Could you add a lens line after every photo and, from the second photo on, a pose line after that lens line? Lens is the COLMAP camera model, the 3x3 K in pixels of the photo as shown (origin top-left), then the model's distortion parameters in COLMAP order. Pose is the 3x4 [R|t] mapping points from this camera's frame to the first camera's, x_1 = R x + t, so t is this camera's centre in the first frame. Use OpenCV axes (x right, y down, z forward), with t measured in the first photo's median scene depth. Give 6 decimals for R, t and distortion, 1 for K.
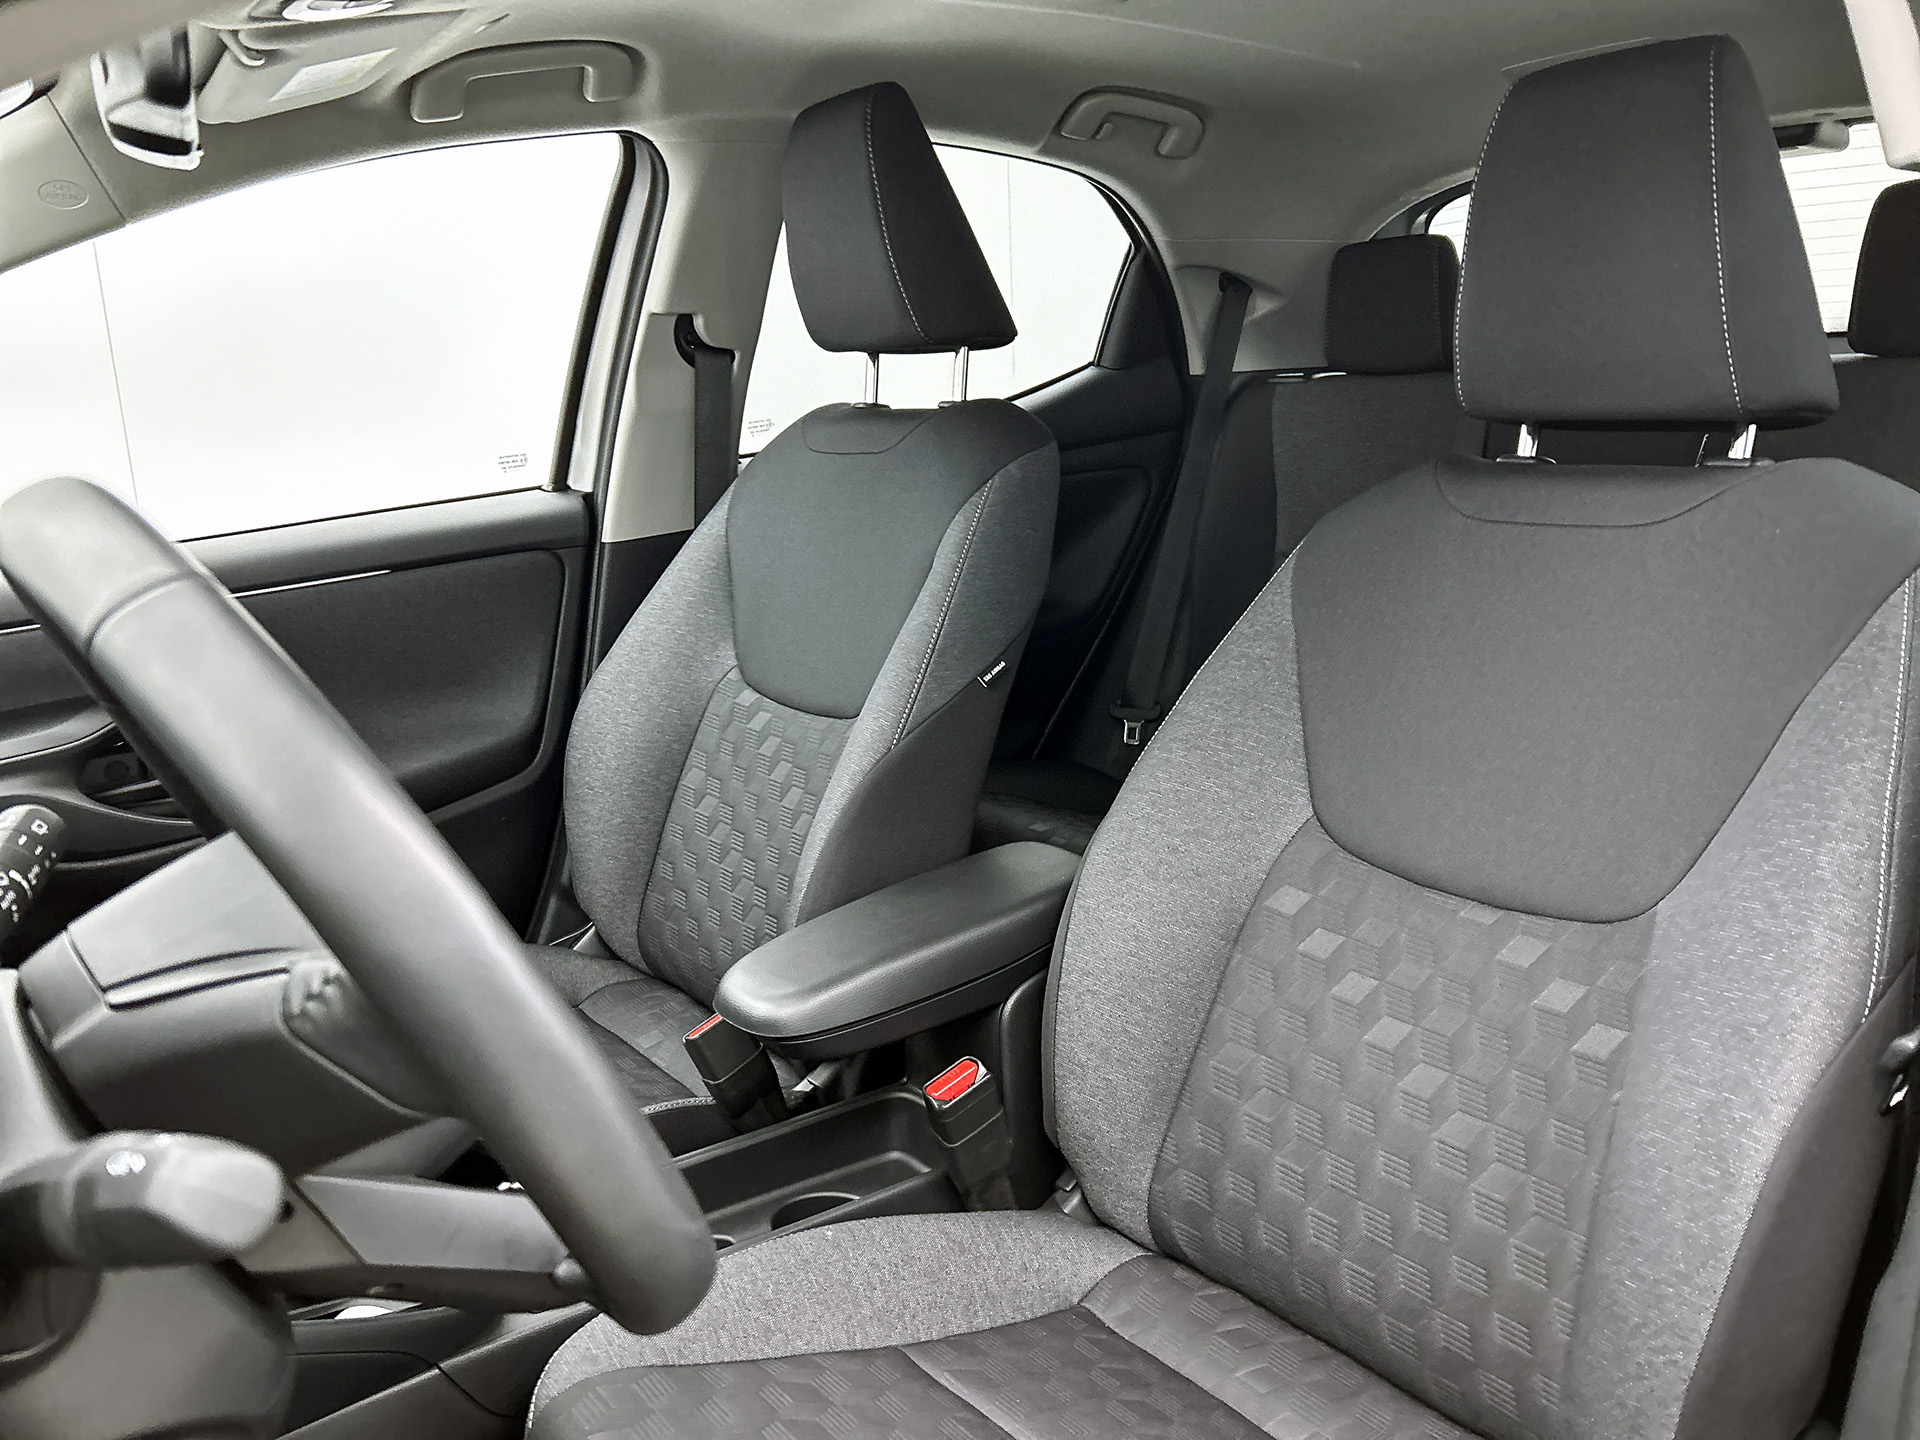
lens RADIAL K [[1456.5, 0, 974.1], [0, 1456.5, 717.3], [0, 0, 1]] dist [0.105270, -0.125709]
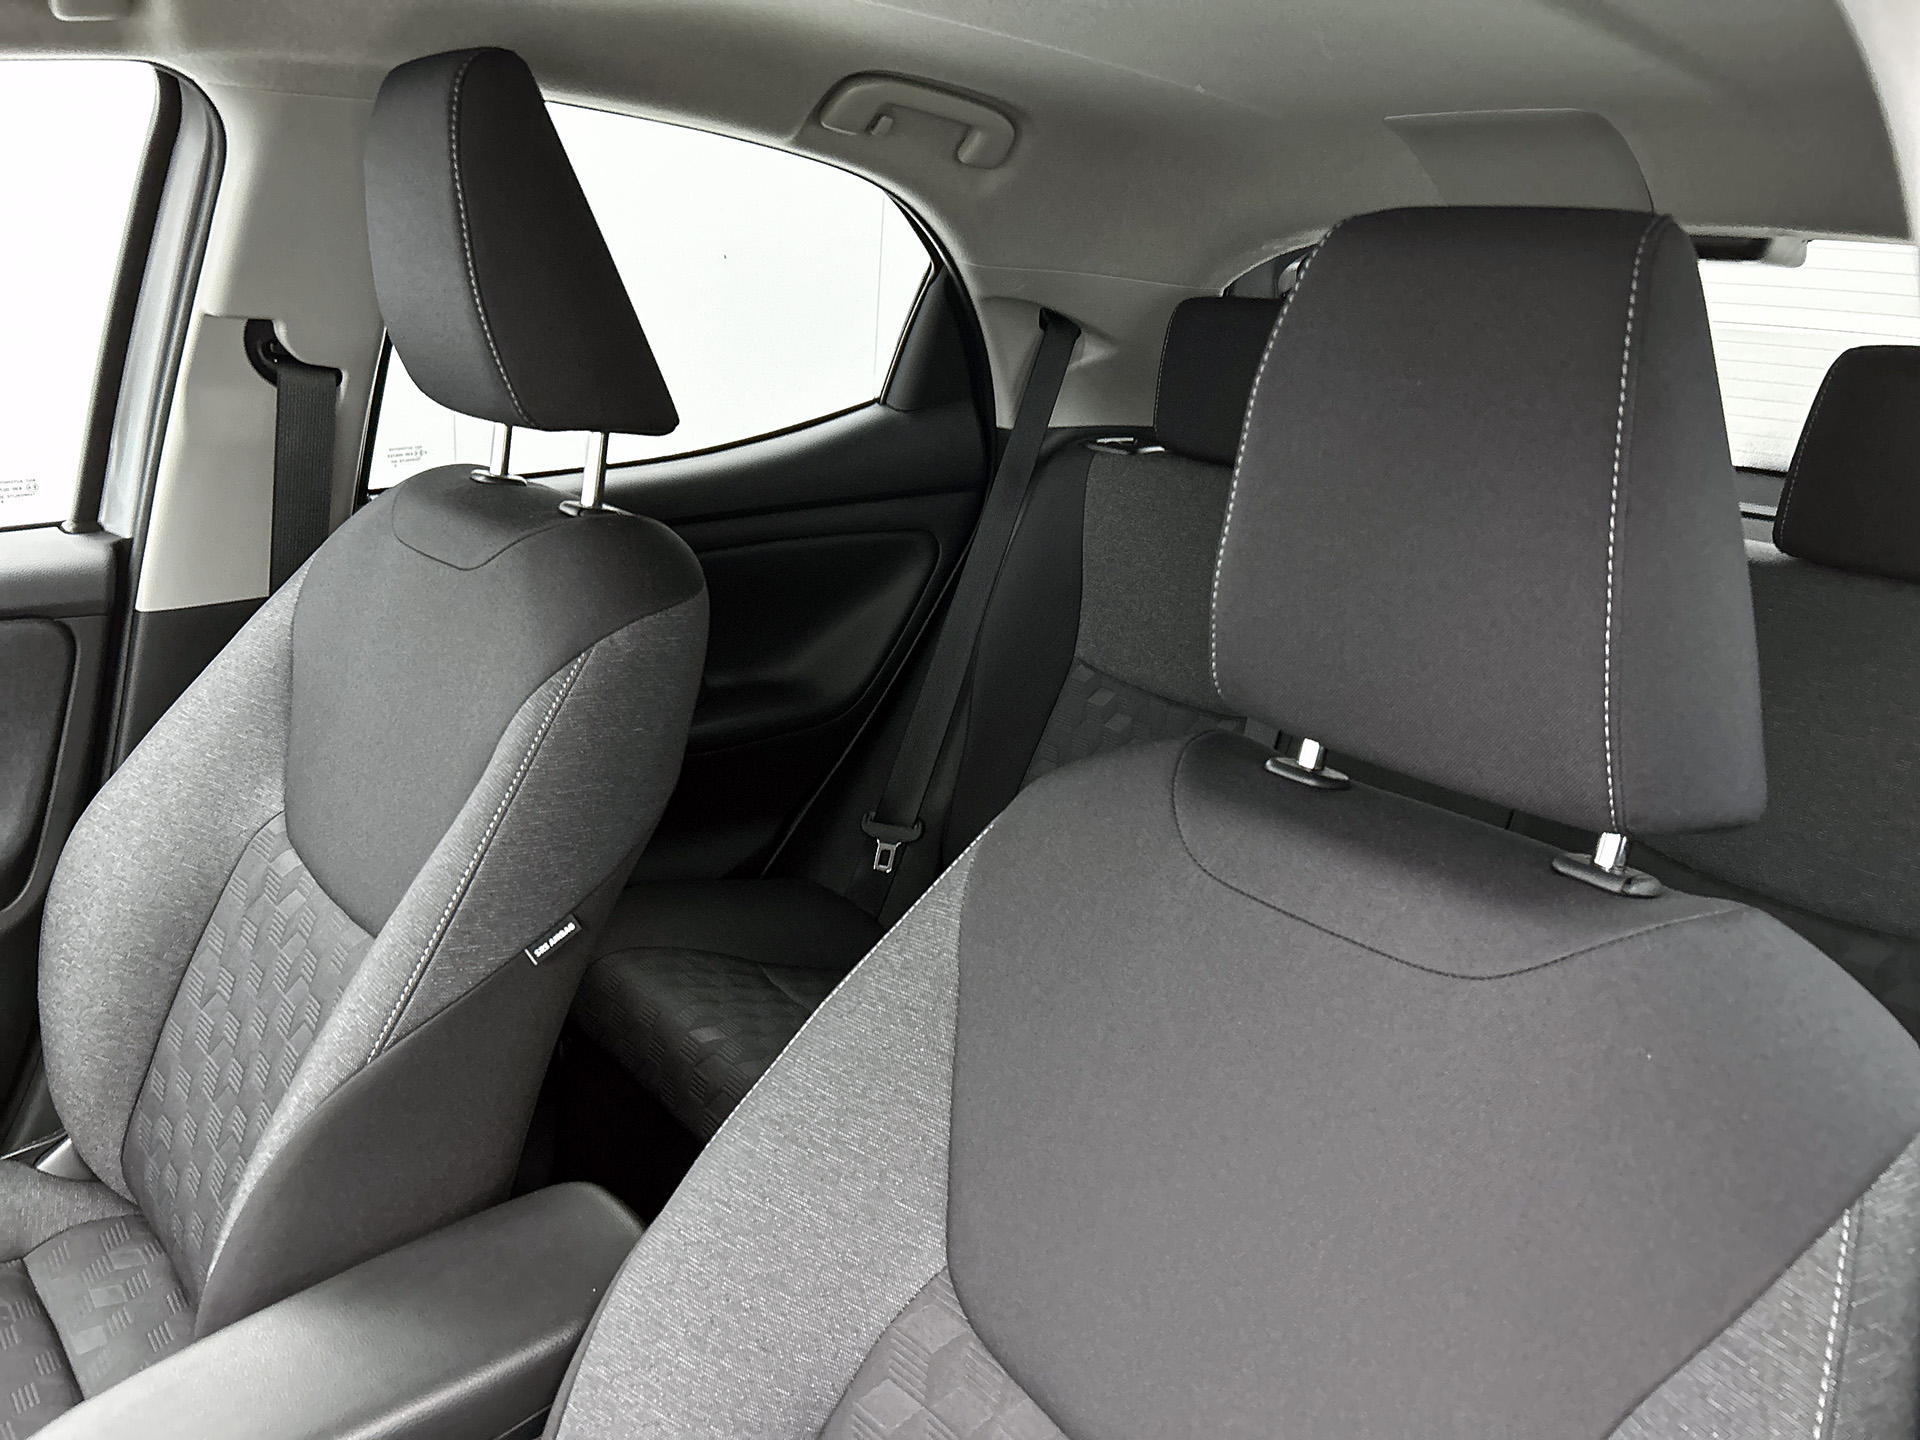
lens RADIAL K [[1480.0, 0, 957.9], [0, 1480.0, 714.1], [0, 0, 1]] dist [0.104993, -0.139128]
pose [[0.993437, 0.093043, 0.066530, 0.113075], [-0.096178, 0.994320, 0.045579, -0.145008], [-0.061911, -0.051679, 0.996743, 0.225490]]
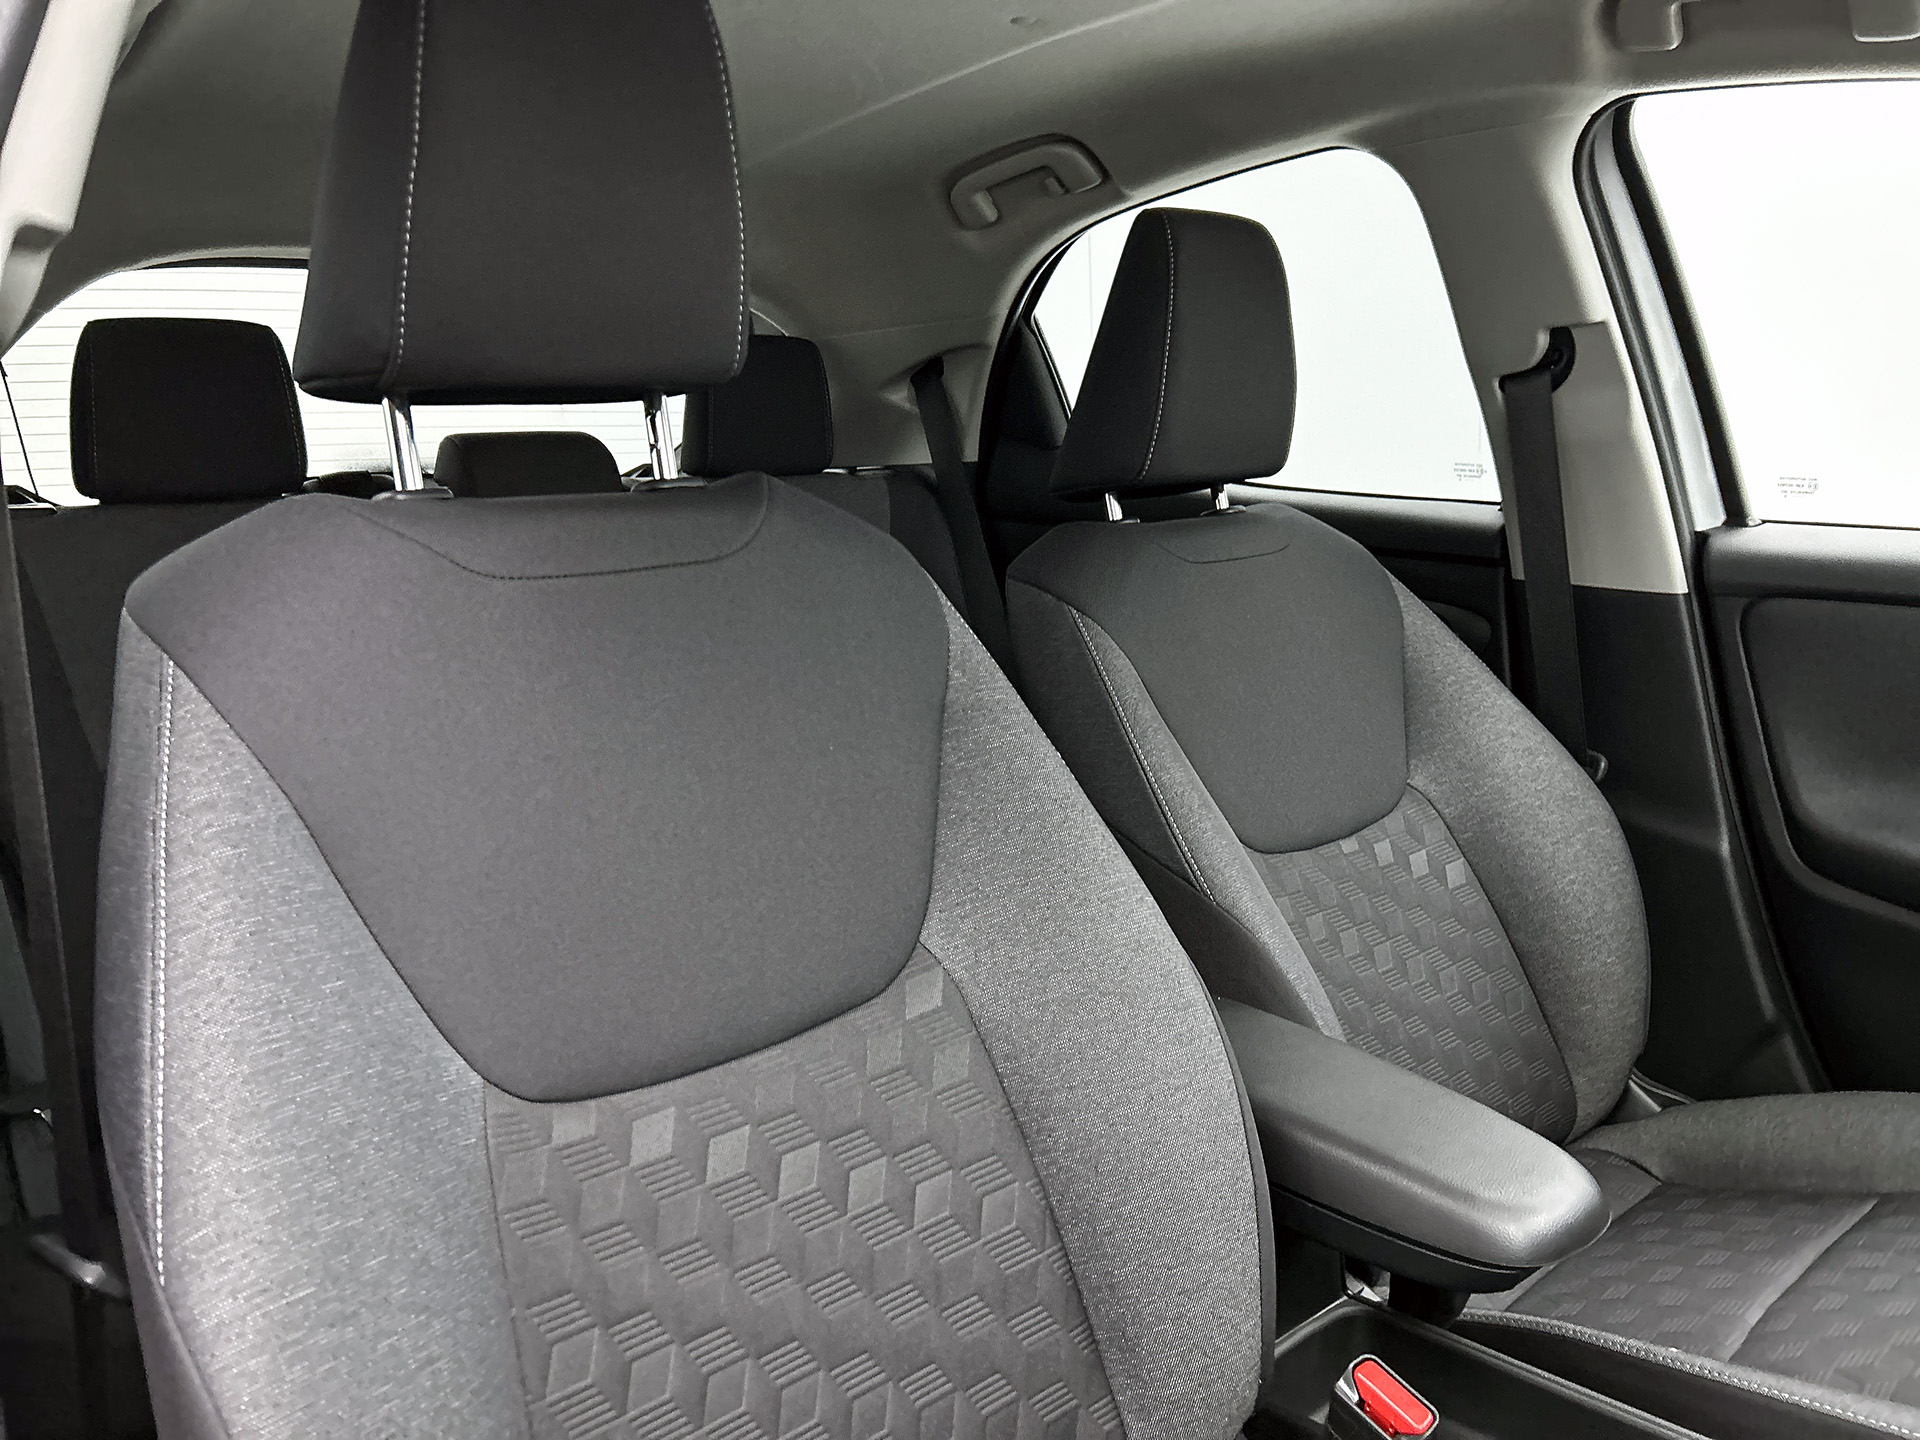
lens RADIAL K [[1456.5, 0, 974.1], [0, 1456.5, 717.3], [0, 0, 1]] dist [0.105270, -0.125709]
pose [[-0.044572, -0.134565, 0.989902, -0.564105], [0.278338, 0.949978, 0.141670, -0.154448], [-0.959449, 0.281841, -0.004888, 0.802032]]
